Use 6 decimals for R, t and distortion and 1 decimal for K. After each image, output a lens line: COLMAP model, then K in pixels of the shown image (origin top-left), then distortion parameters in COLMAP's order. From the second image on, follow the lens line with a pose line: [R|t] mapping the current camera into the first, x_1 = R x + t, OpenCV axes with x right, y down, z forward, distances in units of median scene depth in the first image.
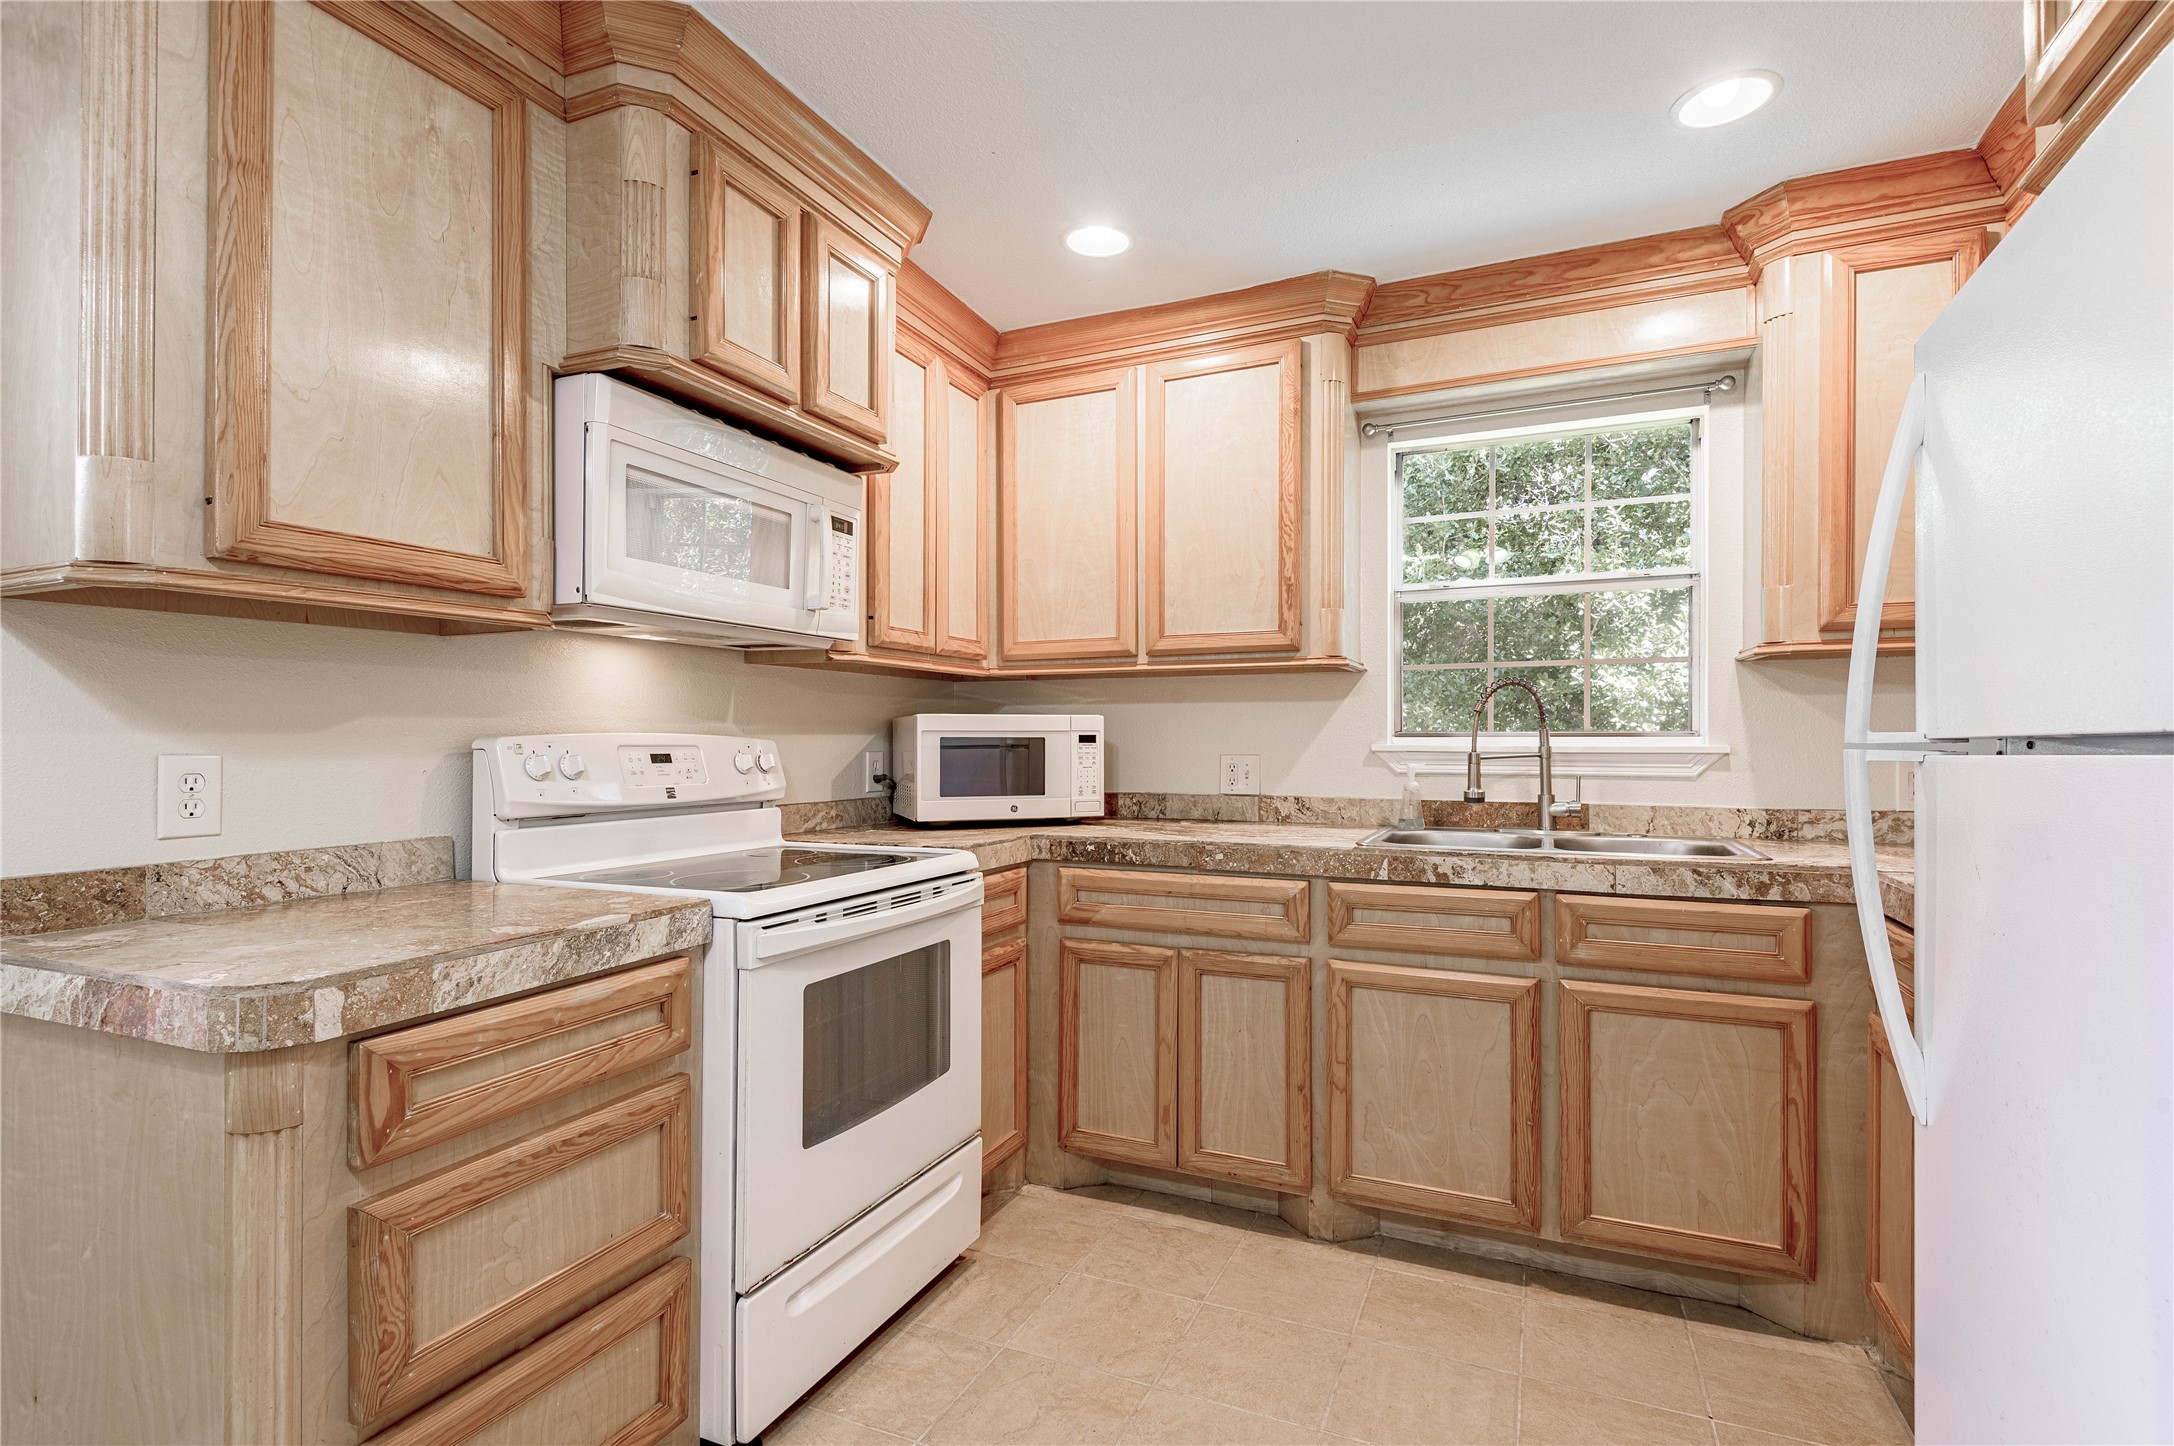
lens RADIAL K [[1009.7, 0, 1075.8], [0, 1009.7, 732.3], [0, 0, 1]] dist [0.019206, -0.008932]
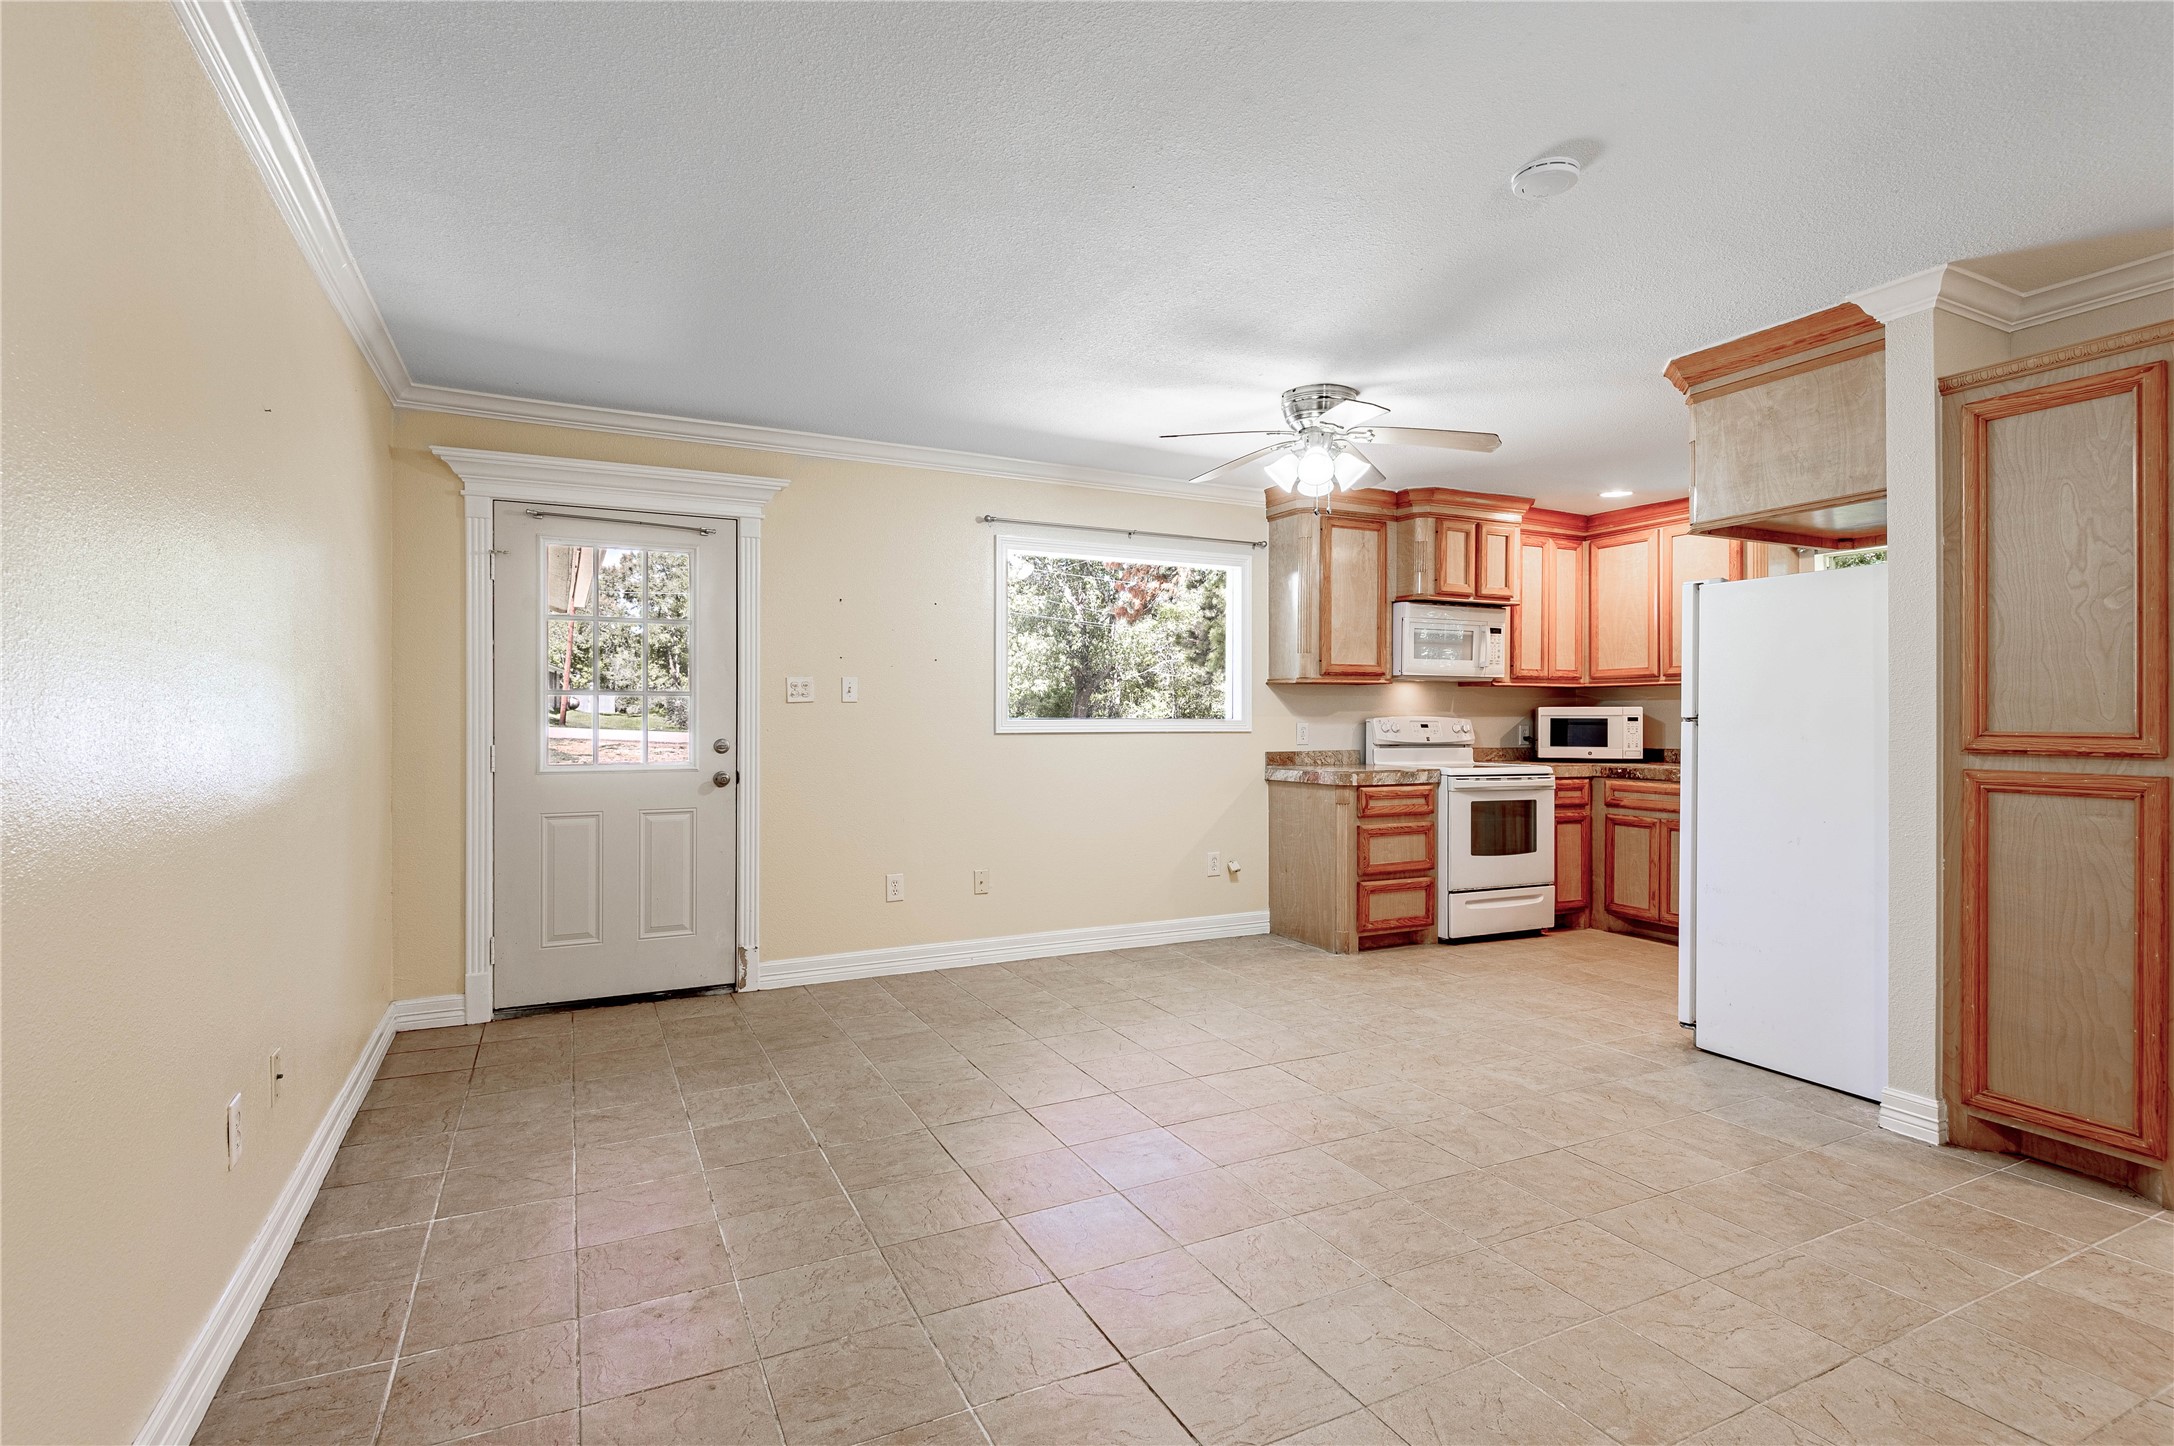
lens RADIAL K [[1060.0, 0, 1084.3], [0, 1060.0, 720.2], [0, 0, 1]] dist [0.012566, -0.004105]
pose [[0.773523, 0.002934, -0.633761, 0.655764], [0.000973, 0.999983, 0.005817, -0.006067], [0.633767, -0.005116, 0.773507, -1.693314]]
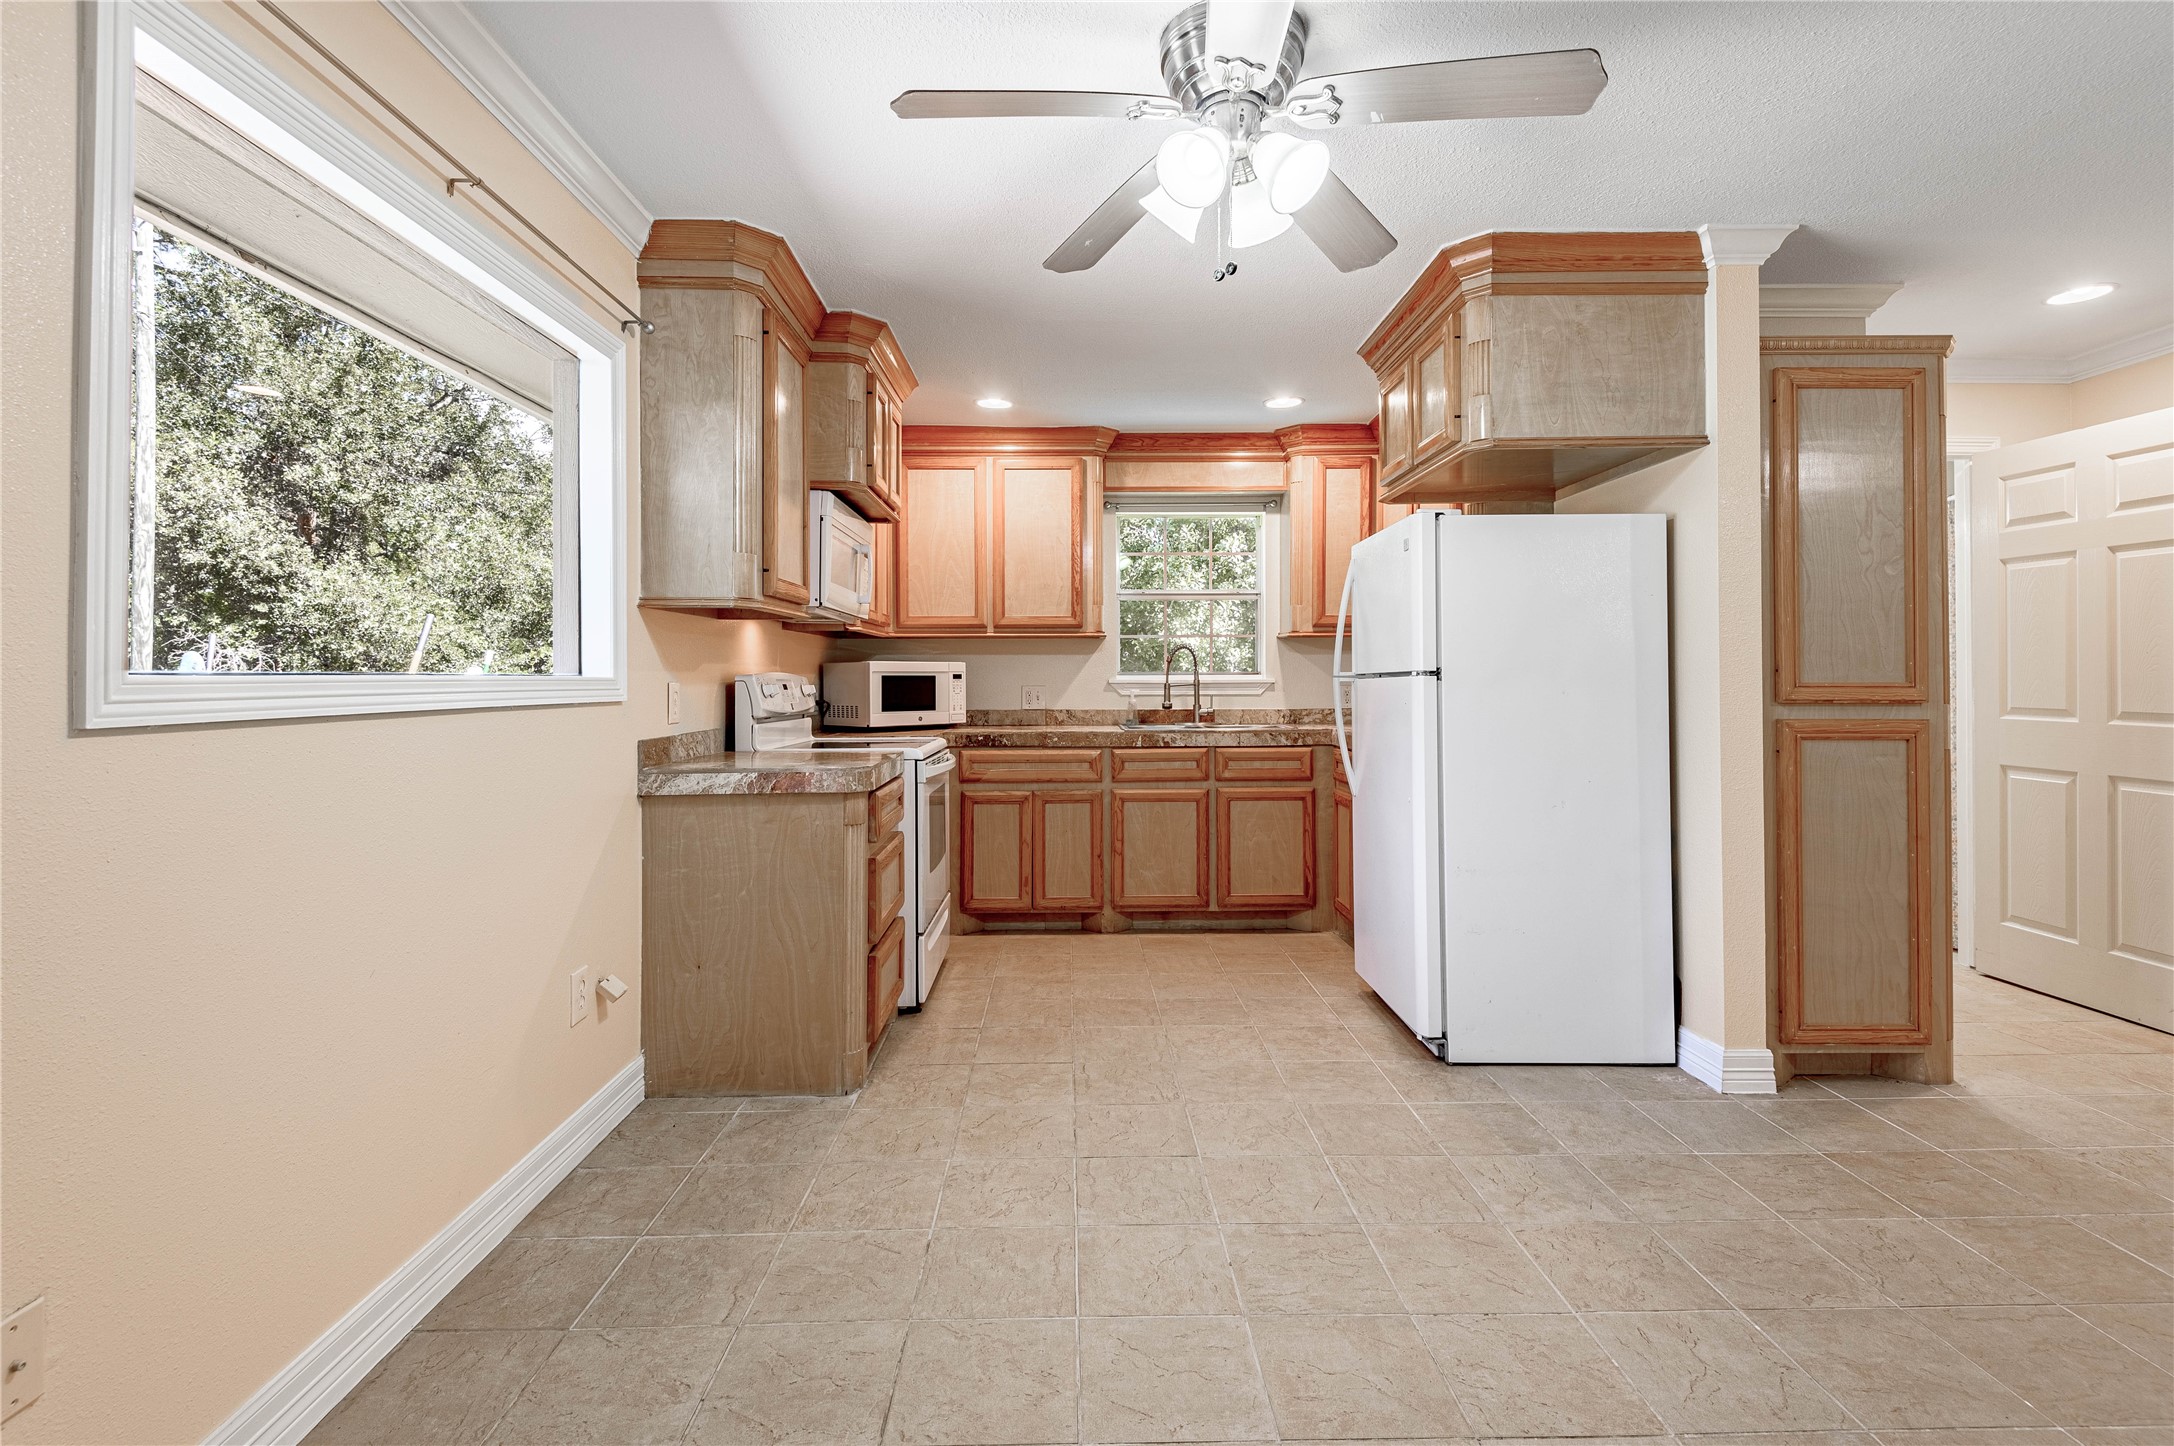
lens RADIAL K [[1009.7, 0, 1086.3], [0, 1009.7, 667.6], [0, 0, 1]] dist [0.019206, -0.008932]
pose [[0.900355, 0.003167, 0.435145, -0.685682], [0.000411, 0.999967, -0.008129, 0.007393], [-0.435156, 0.007498, 0.900324, -0.783049]]
